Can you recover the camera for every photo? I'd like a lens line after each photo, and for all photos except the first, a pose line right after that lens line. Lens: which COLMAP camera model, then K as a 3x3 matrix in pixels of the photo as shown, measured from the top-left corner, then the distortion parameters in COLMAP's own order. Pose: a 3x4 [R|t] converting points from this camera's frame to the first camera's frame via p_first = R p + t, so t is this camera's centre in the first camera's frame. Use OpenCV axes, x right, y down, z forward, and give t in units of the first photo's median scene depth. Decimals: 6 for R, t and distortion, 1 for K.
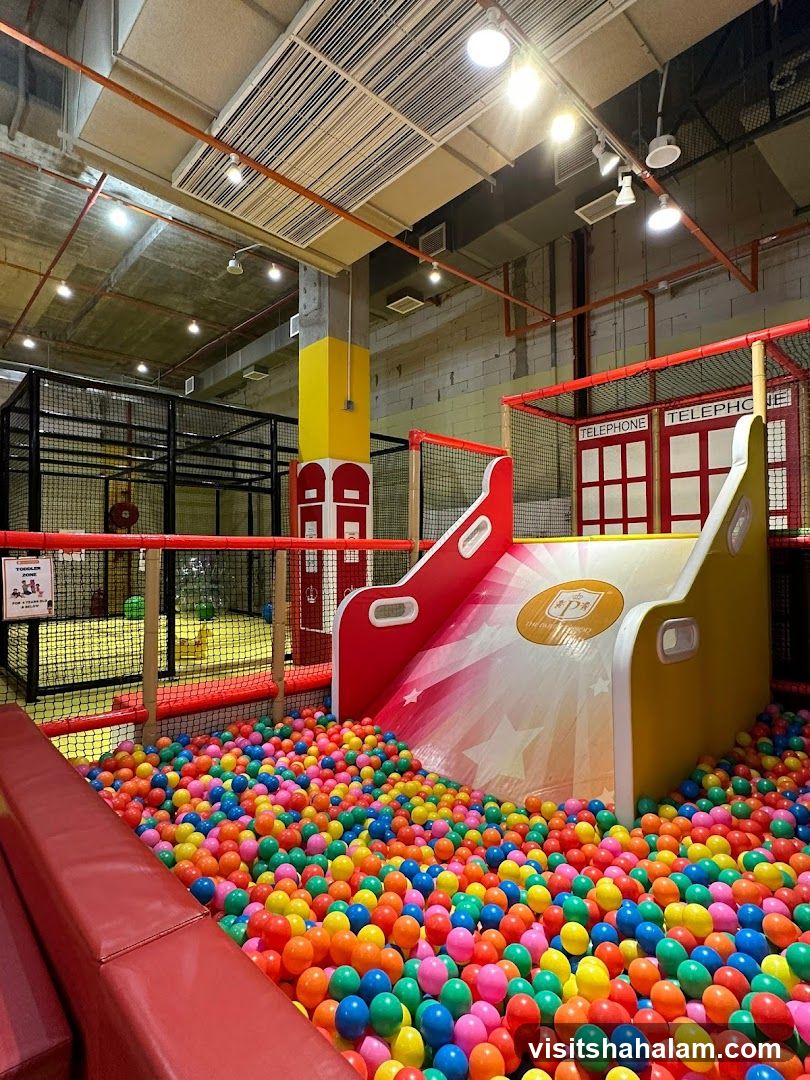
lens RADIAL K [[555.7, 0, 404.5], [0, 555.7, 539.9], [0, 0, 1]] dist [-0.001255, -0.000080]
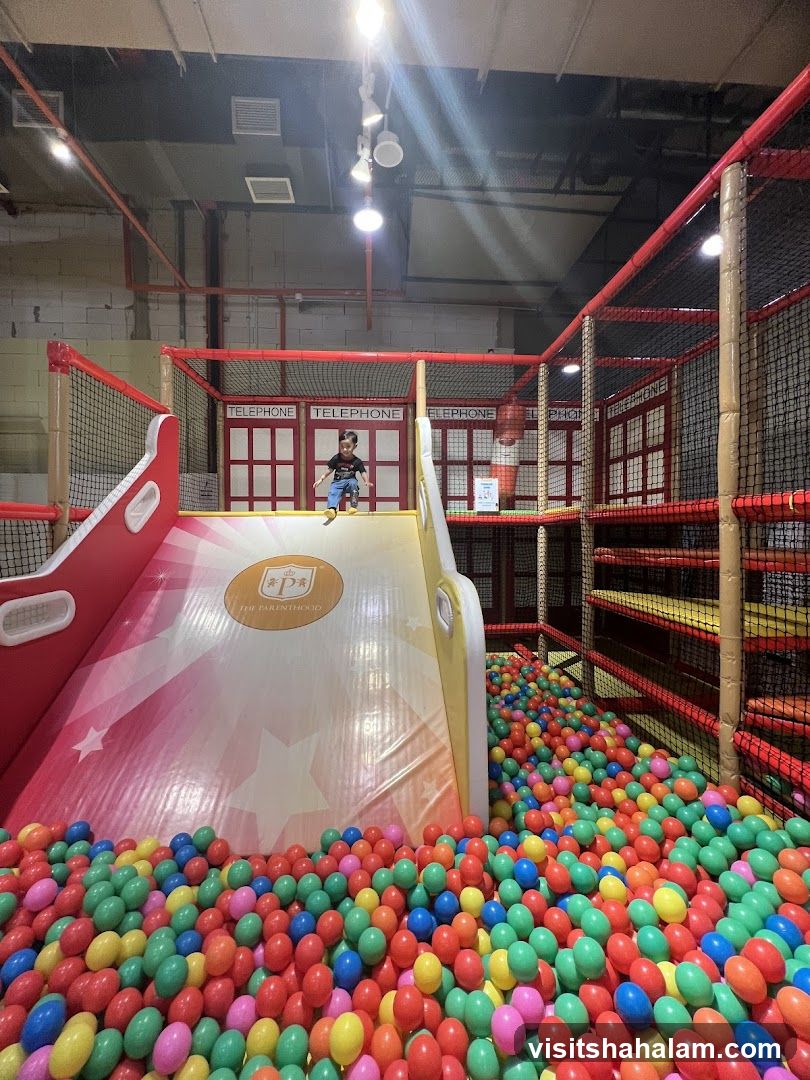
lens RADIAL K [[427.9, 0, 402.7], [0, 427.9, 536.4], [0, 0, 1]] dist [0.000570, -0.000379]
pose [[0.637340, -0.007907, 0.770542, -0.092543], [-0.024359, 0.999241, 0.030402, 0.007787], [-0.770198, -0.038146, 0.636663, 0.261726]]
